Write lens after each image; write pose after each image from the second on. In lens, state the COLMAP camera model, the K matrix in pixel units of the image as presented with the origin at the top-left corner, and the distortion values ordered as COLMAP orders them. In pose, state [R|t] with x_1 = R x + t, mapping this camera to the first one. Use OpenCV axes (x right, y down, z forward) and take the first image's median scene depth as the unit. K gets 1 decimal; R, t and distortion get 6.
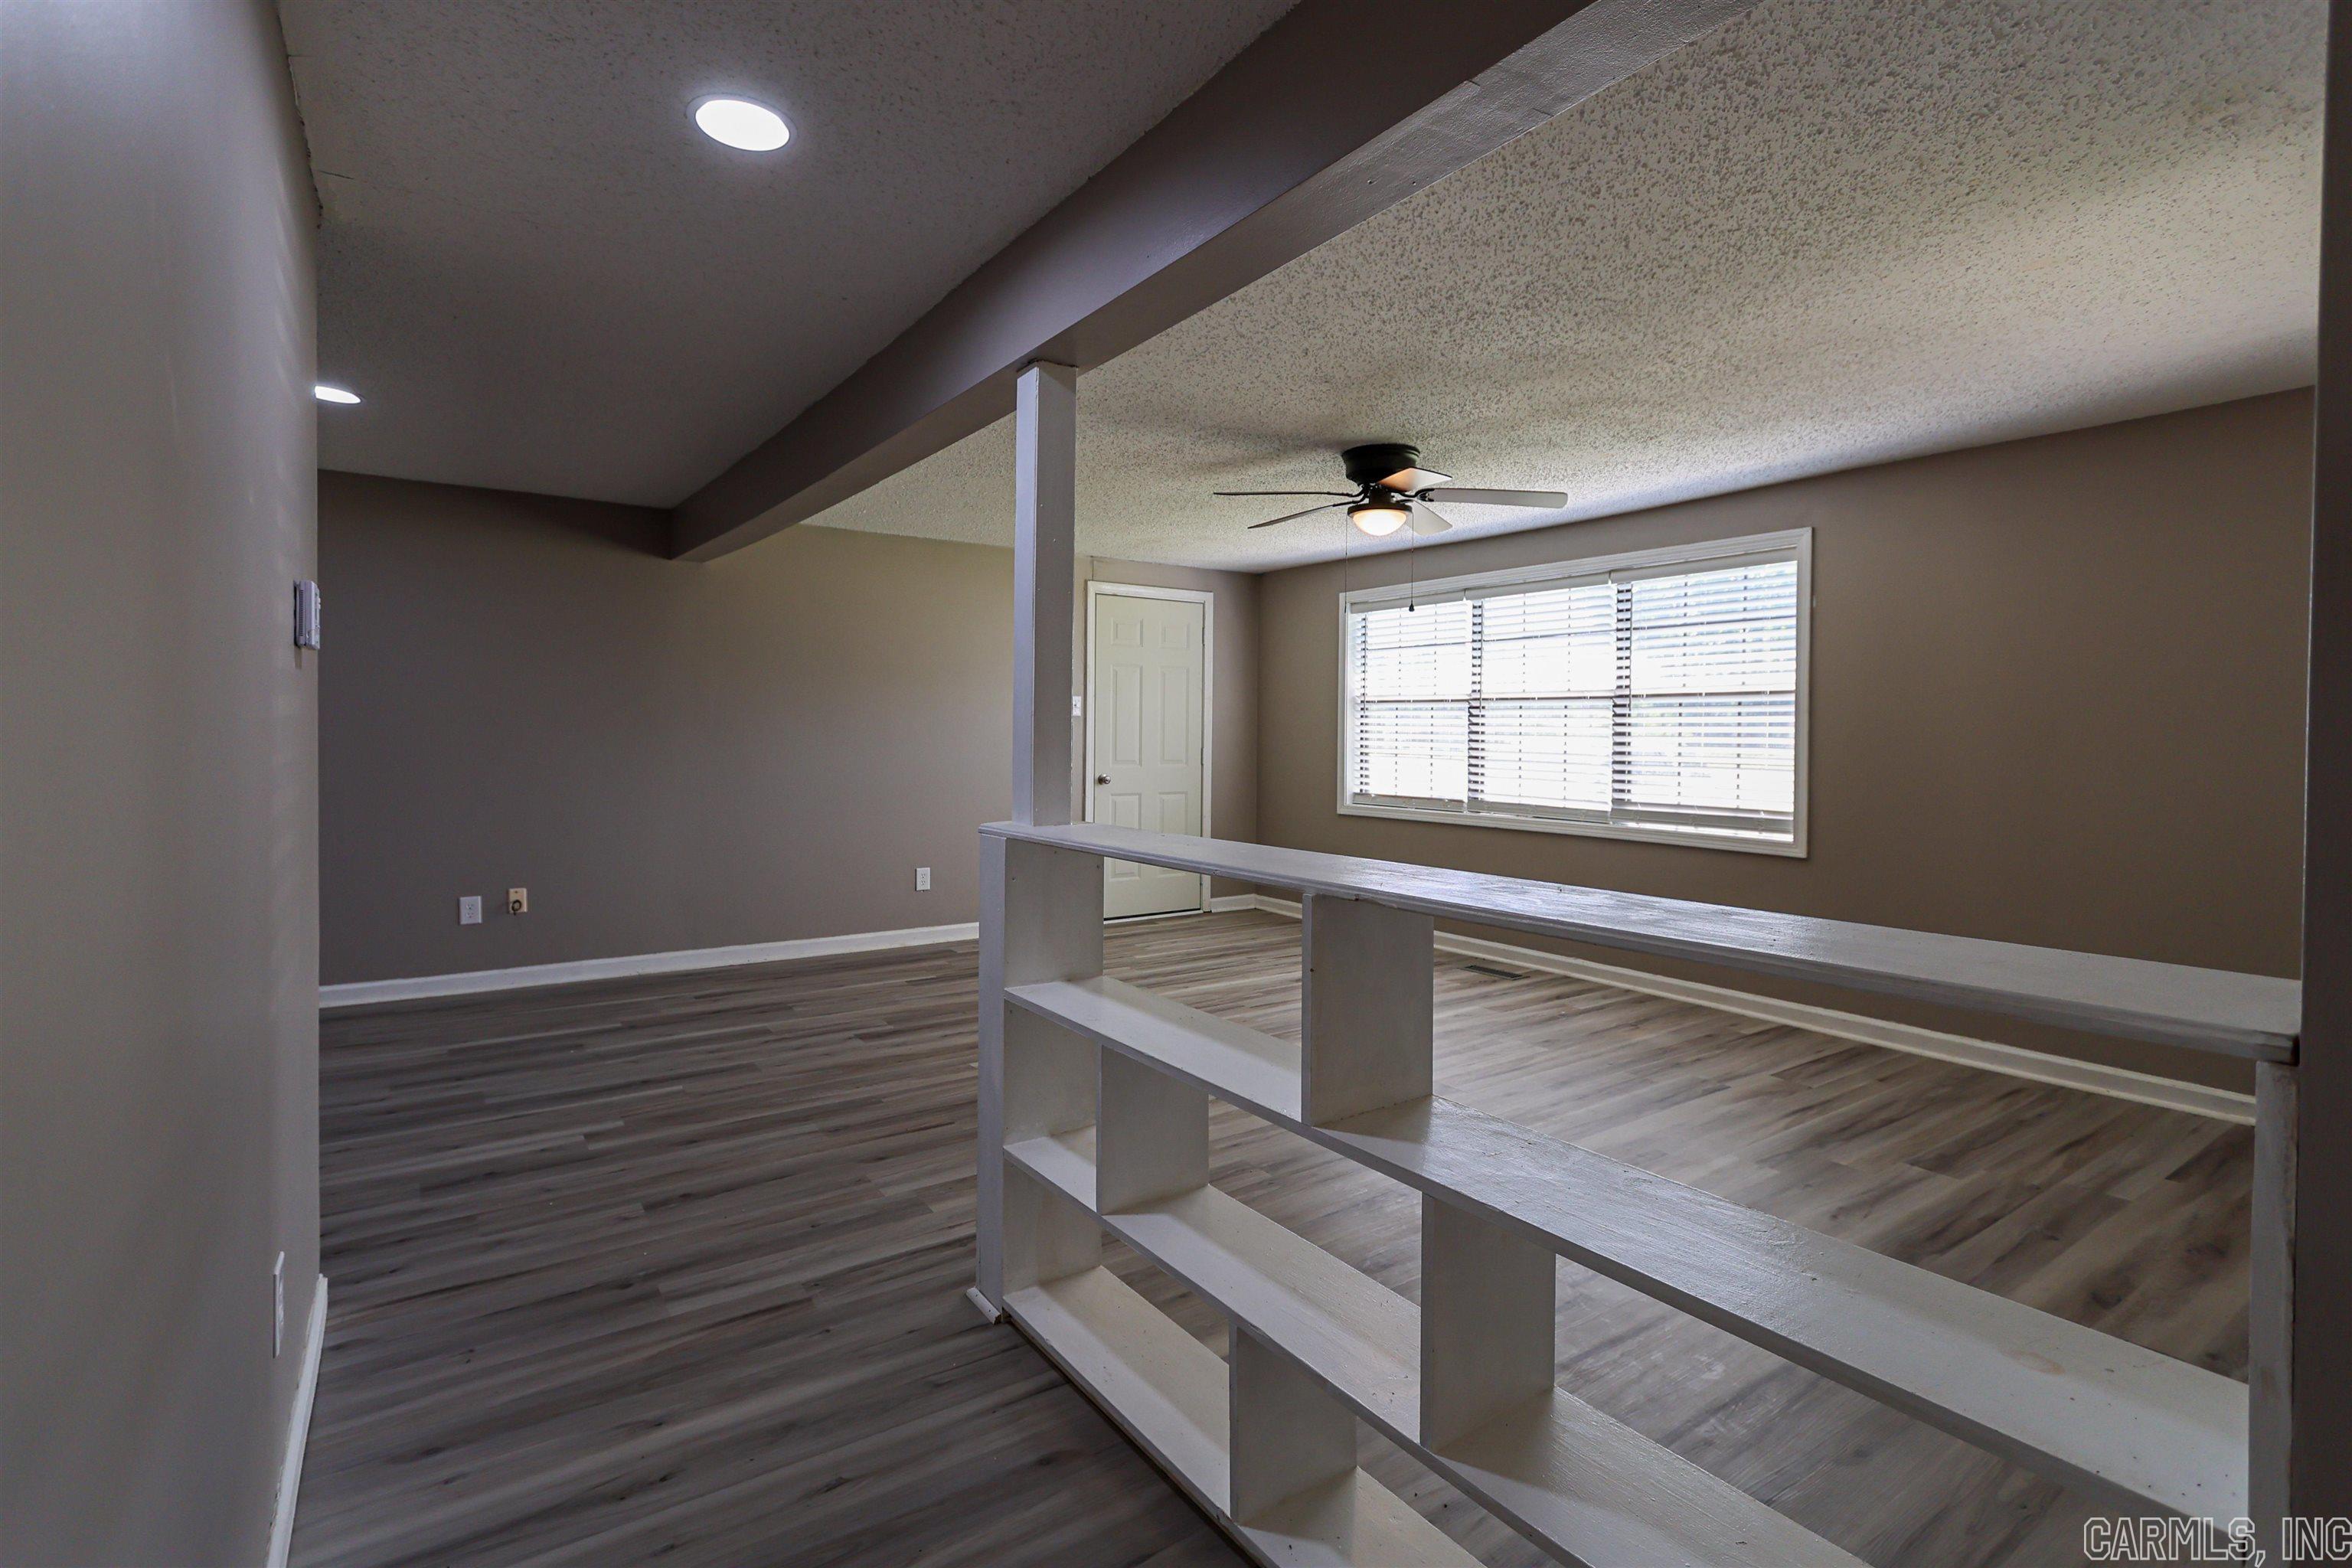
lens RADIAL K [[1114.2, 0, 1161.2], [0, 1114.2, 783.0], [0, 0, 1]] dist [0.002284, 0.002224]
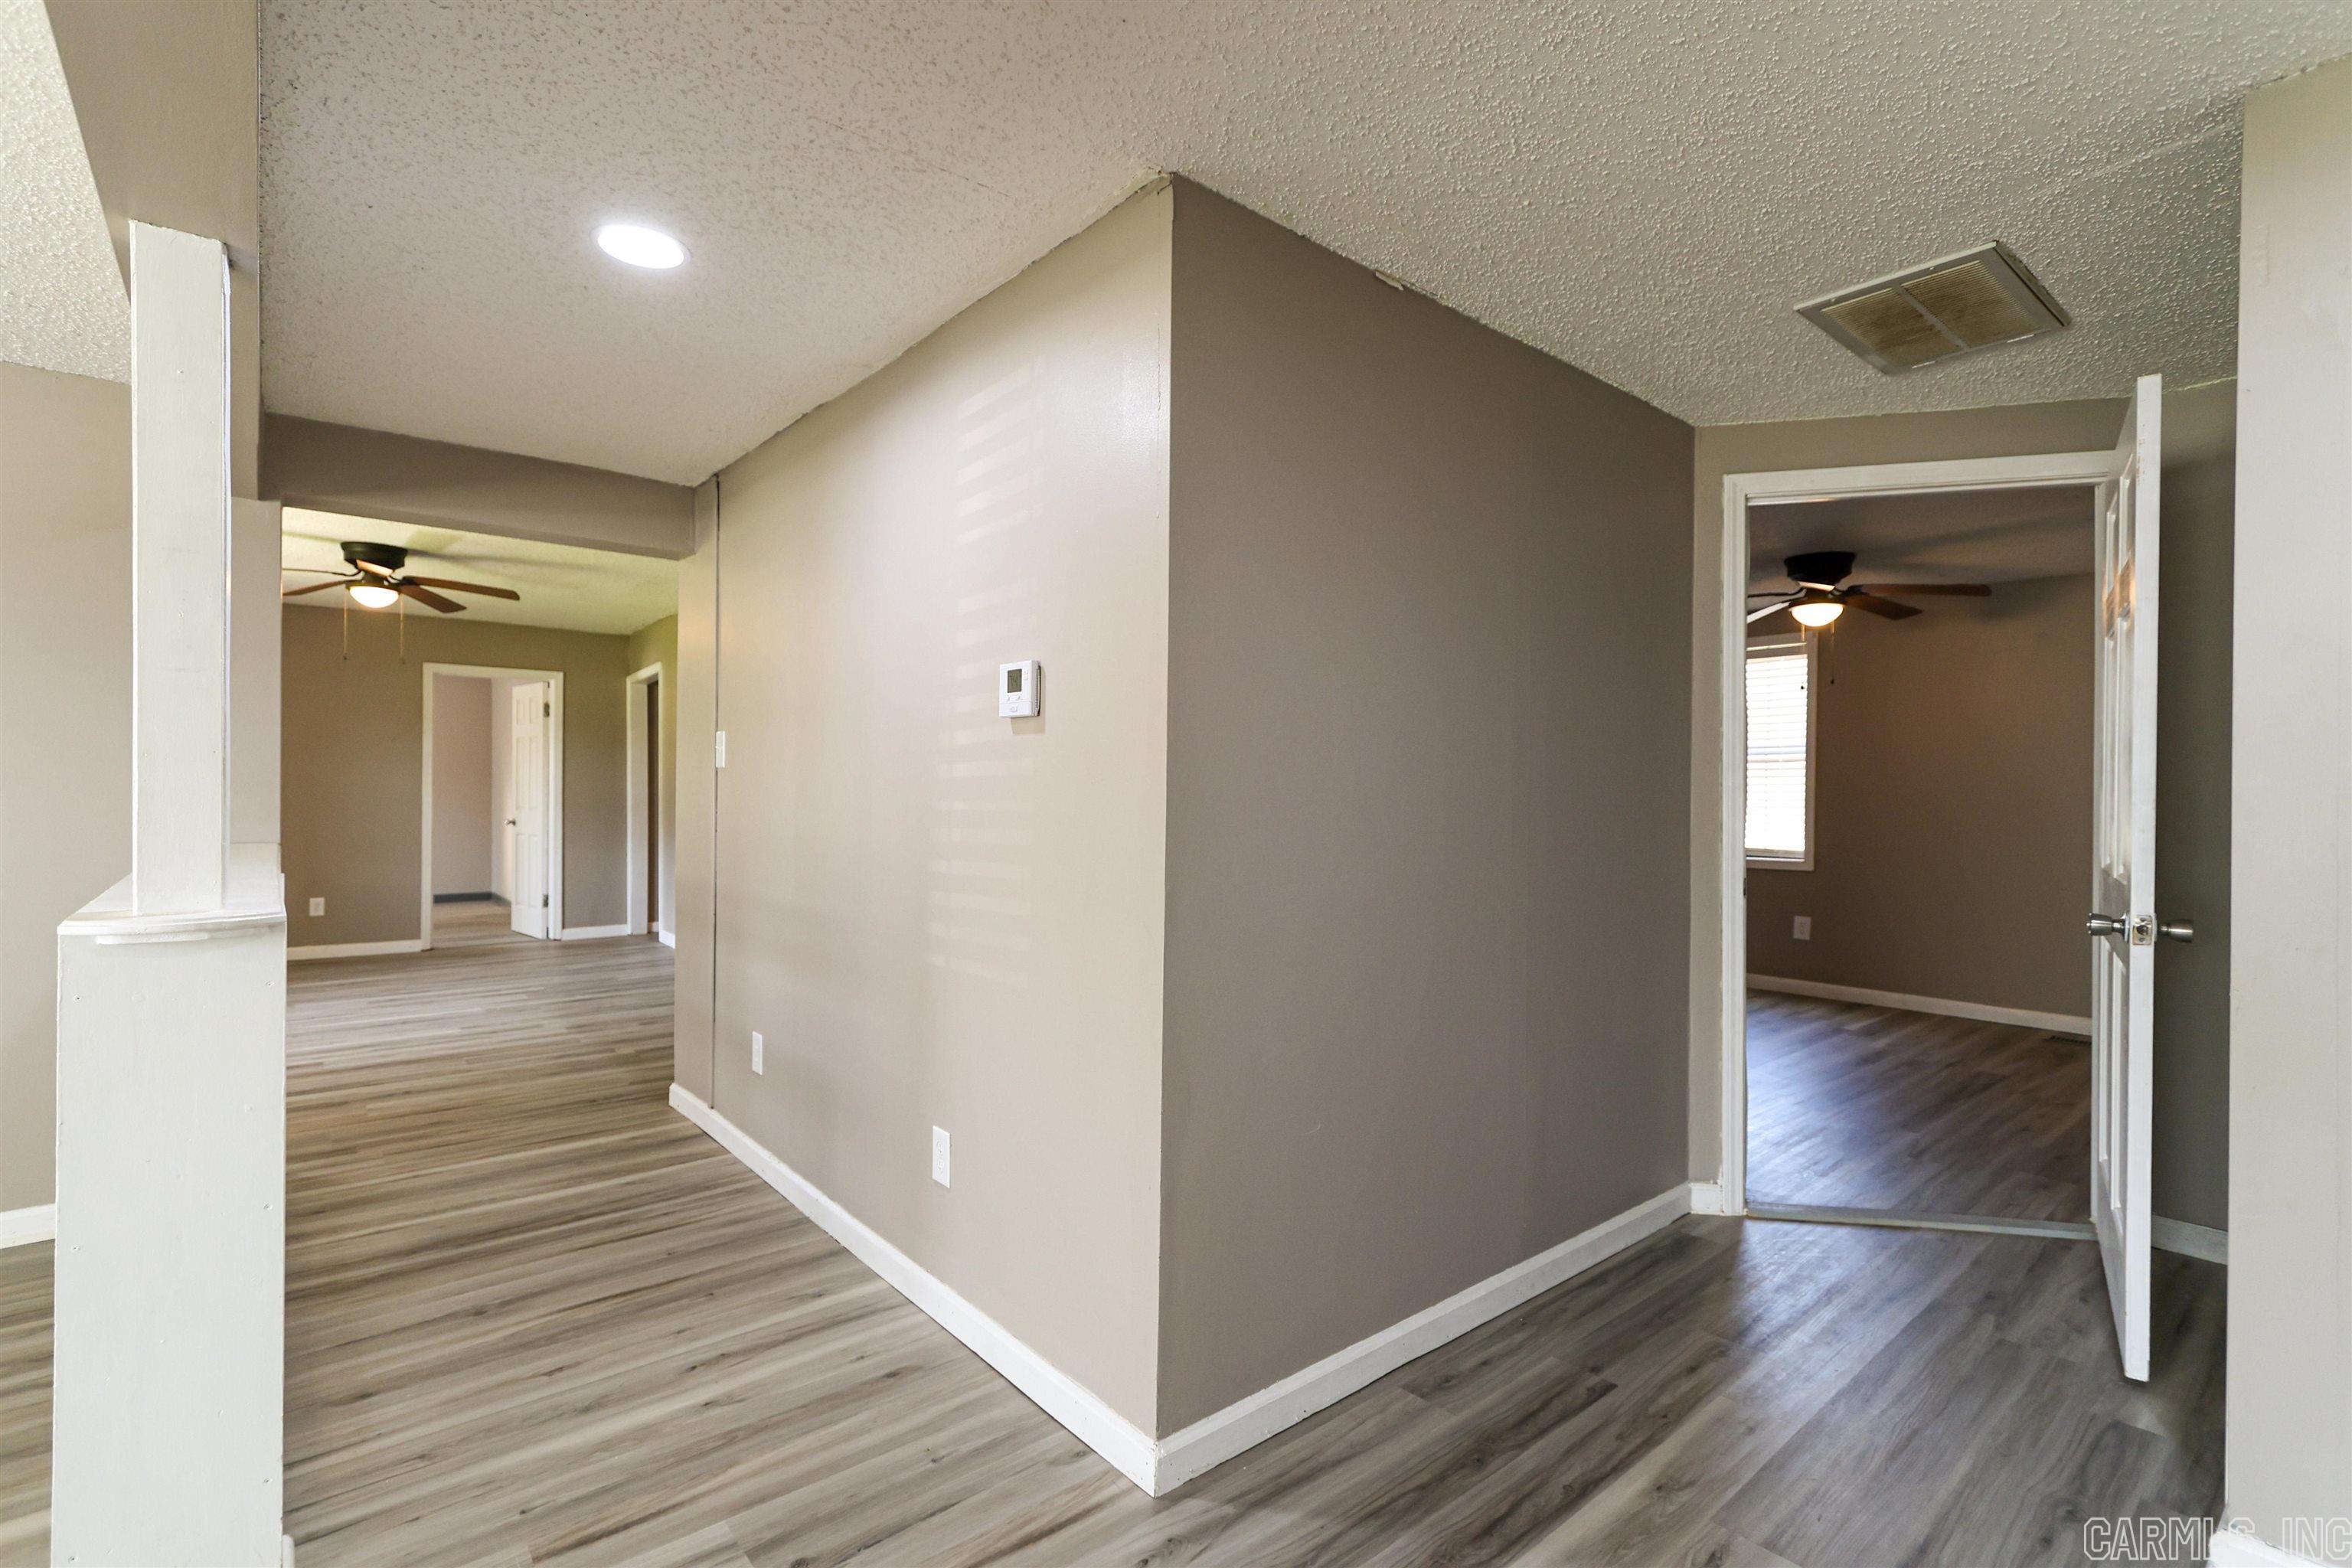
lens RADIAL K [[1114.2, 0, 1176.9], [0, 1114.2, 797.5], [0, 0, 1]] dist [0.002284, 0.002224]
pose [[-0.994701, -0.018575, -0.101116, -0.466949], [-0.024241, 0.998187, 0.055097, -0.066889], [0.099909, 0.057257, -0.993348, 1.250107]]
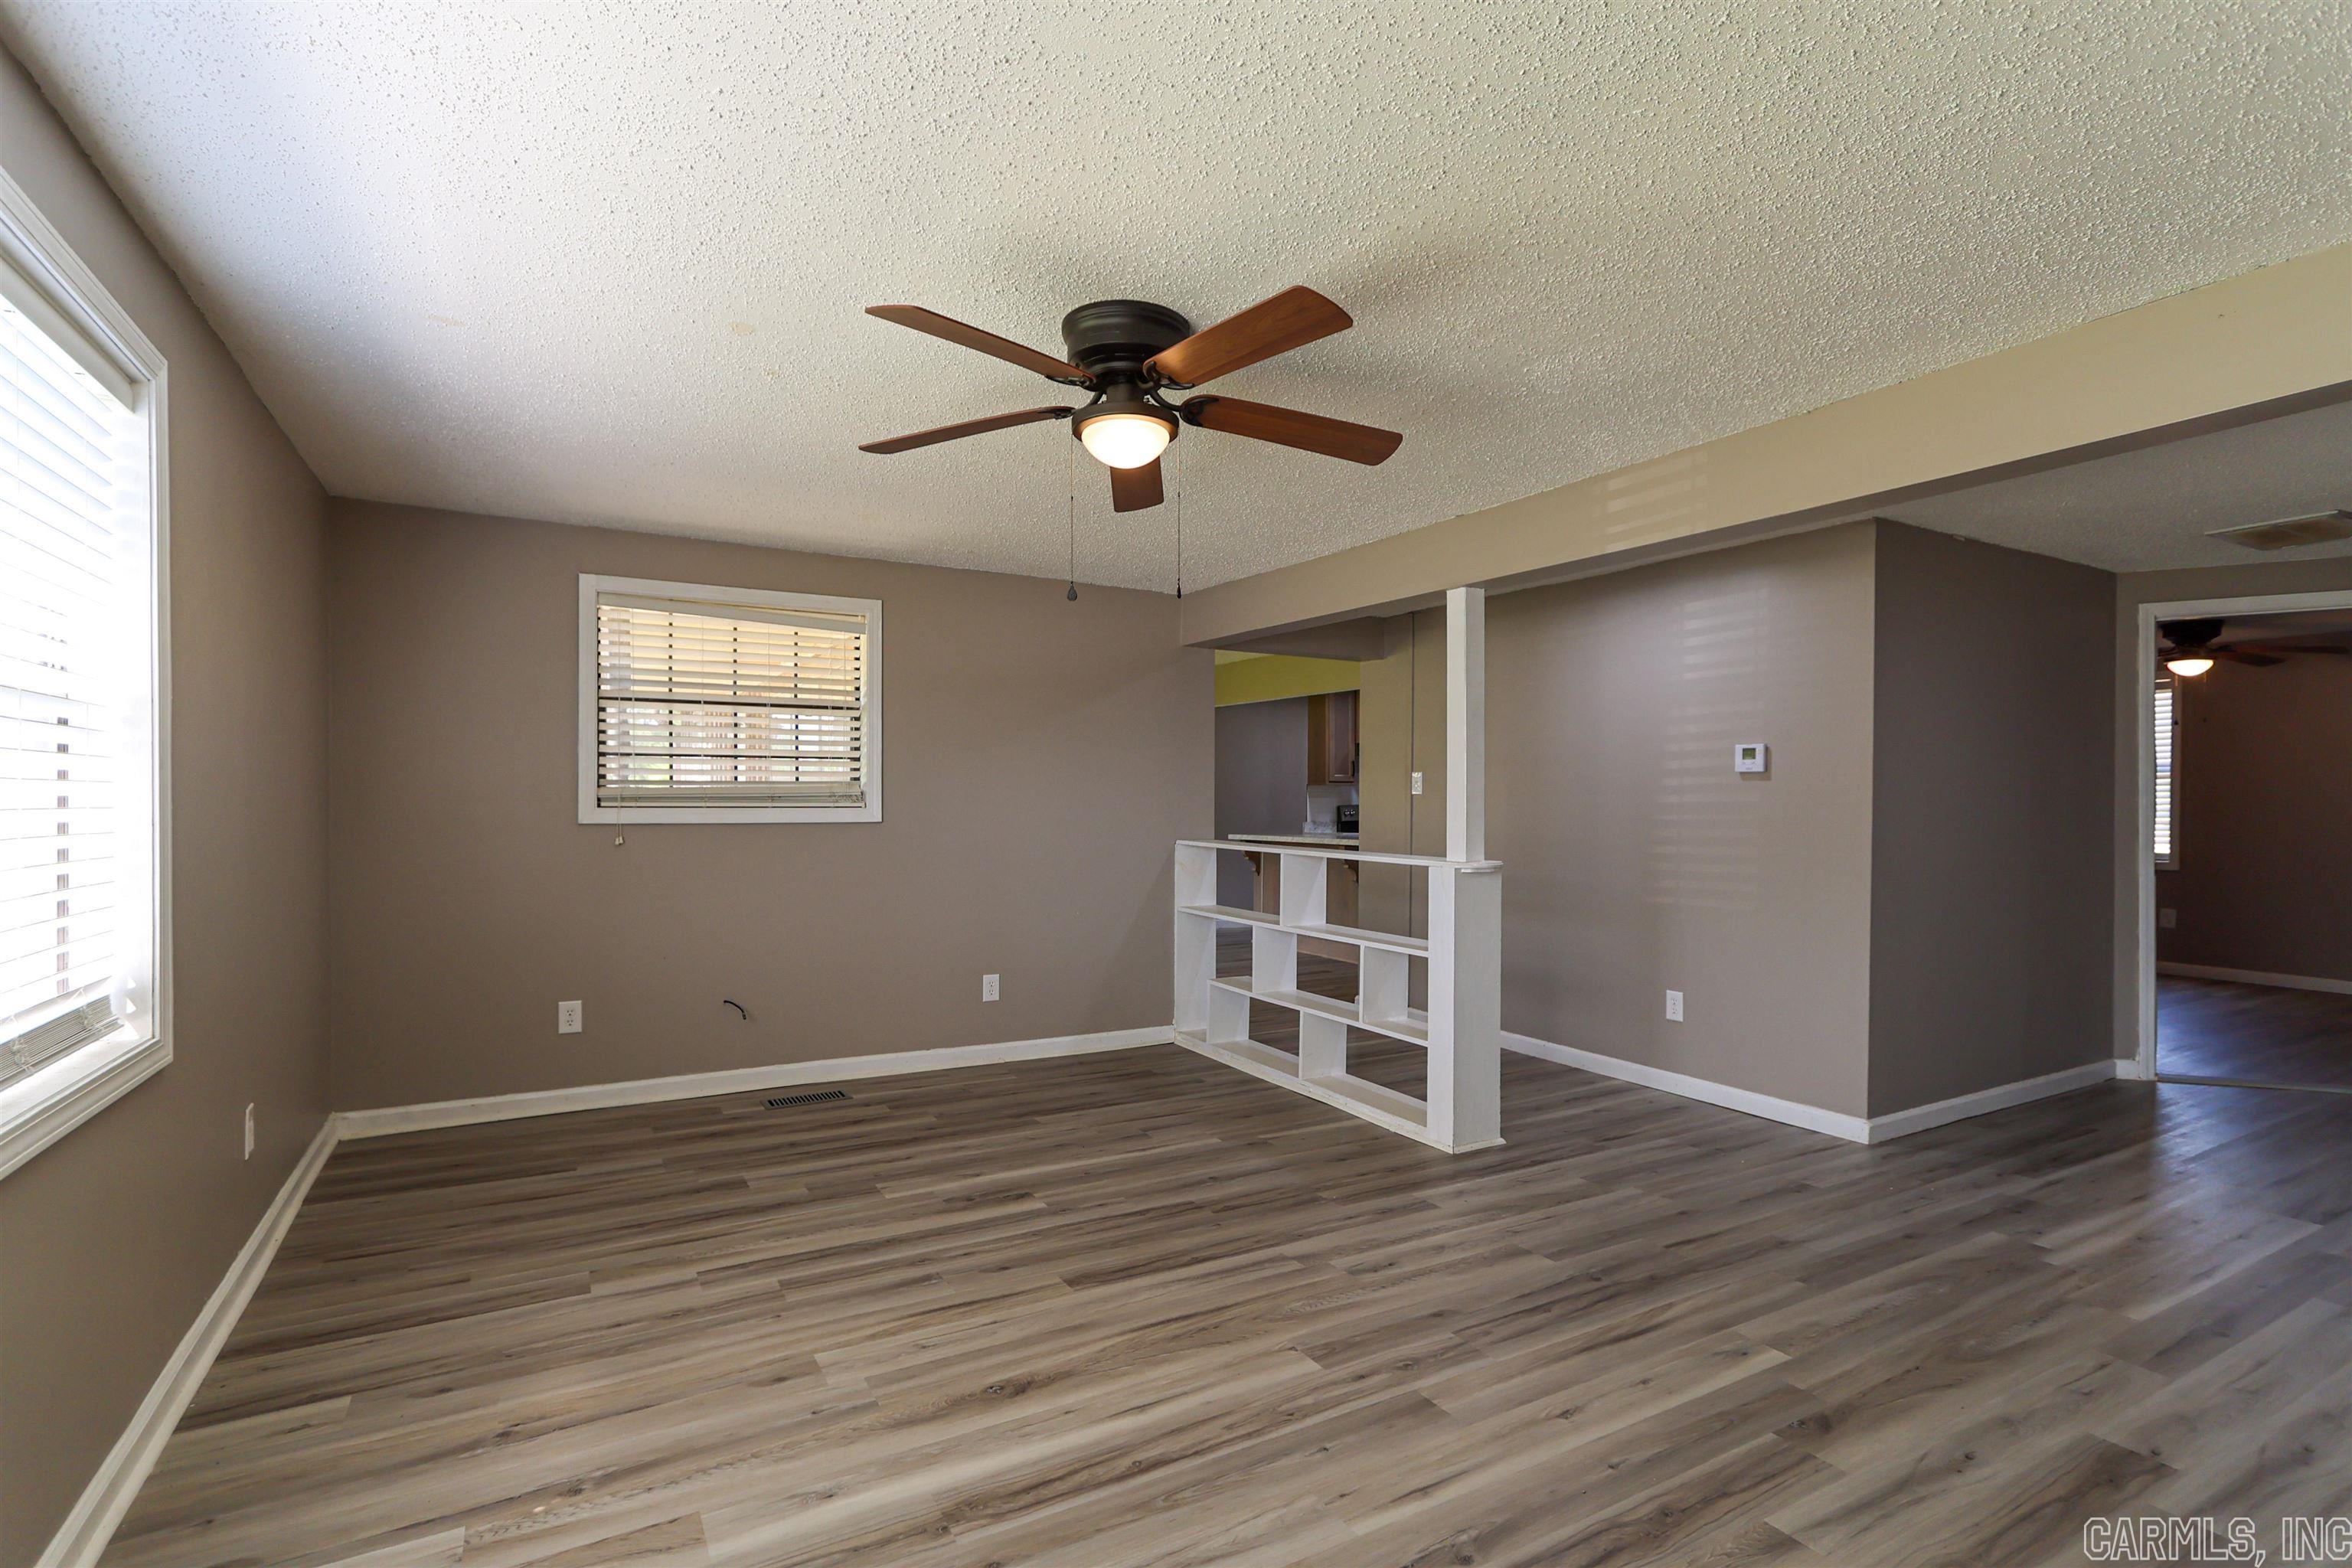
lens RADIAL K [[1114.2, 0, 1153.0], [0, 1114.2, 813.6], [0, 0, 1]] dist [0.002284, 0.002224]
pose [[-0.995486, -0.011998, 0.094148, 0.150668], [-0.006450, 0.998237, 0.059010, -0.100948], [-0.094690, 0.058137, -0.993808, 1.965673]]
